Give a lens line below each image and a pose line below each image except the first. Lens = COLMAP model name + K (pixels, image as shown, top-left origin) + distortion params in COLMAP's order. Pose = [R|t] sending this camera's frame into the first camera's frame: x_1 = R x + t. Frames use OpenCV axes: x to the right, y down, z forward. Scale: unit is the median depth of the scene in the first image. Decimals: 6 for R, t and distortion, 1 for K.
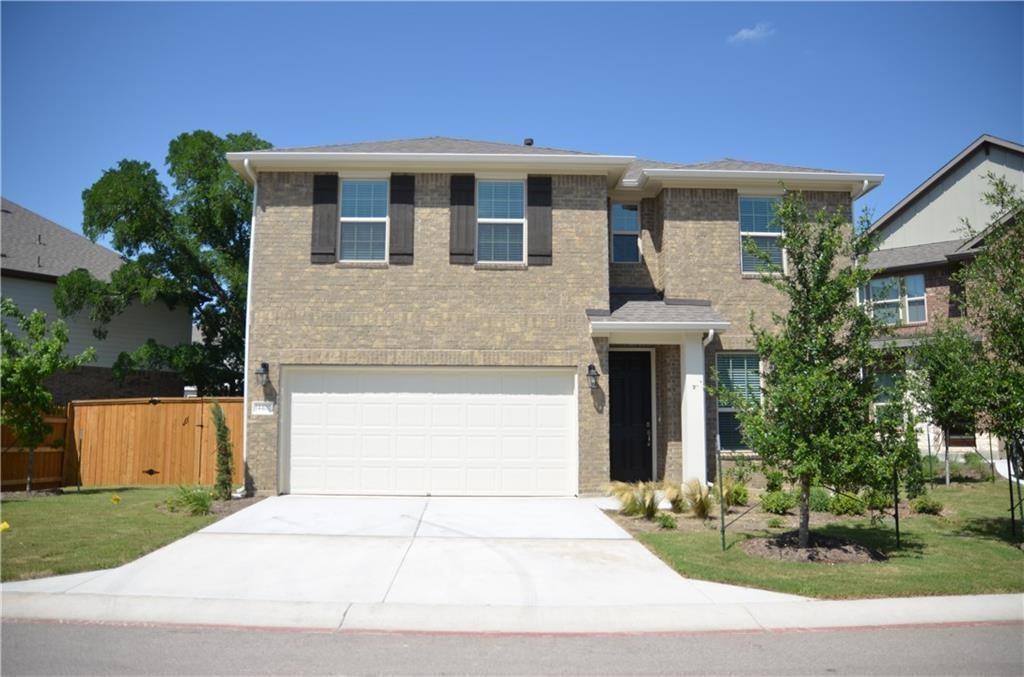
lens RADIAL K [[781.2, 0, 512.4], [0, 781.2, 338.6], [0, 0, 1]] dist [-0.087542, 0.044346]
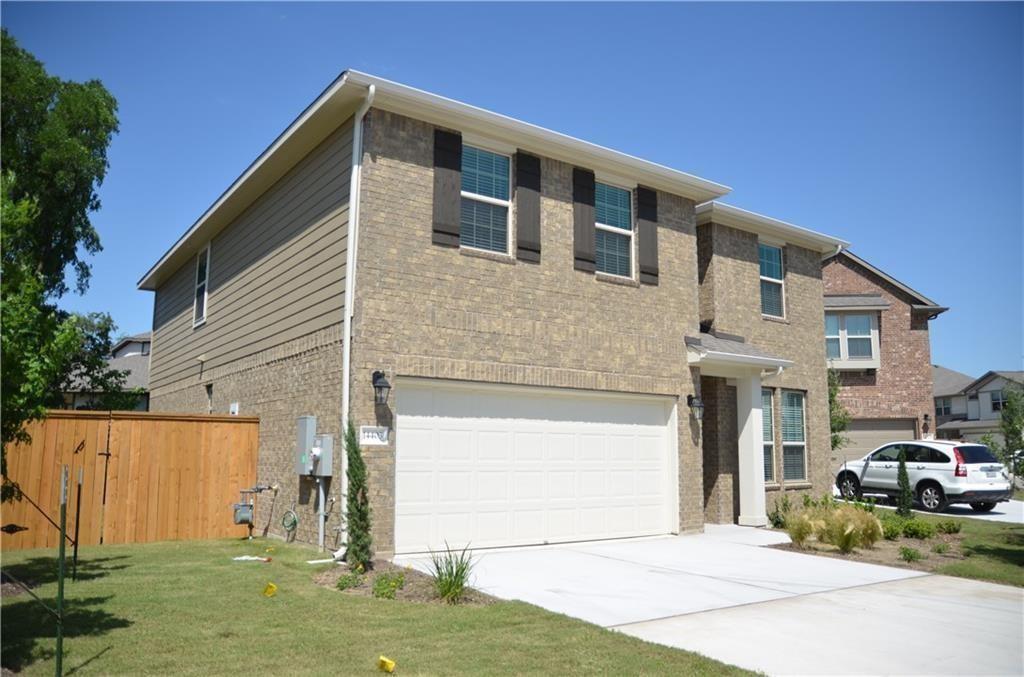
lens RADIAL K [[781.2, 0, 513.3], [0, 781.2, 338.0], [0, 0, 1]] dist [-0.087542, 0.044346]
pose [[0.825489, 0.086474, 0.557754, -0.607310], [-0.071318, 0.996254, -0.048907, 0.025795], [-0.559894, 0.000594, 0.828564, 0.329217]]
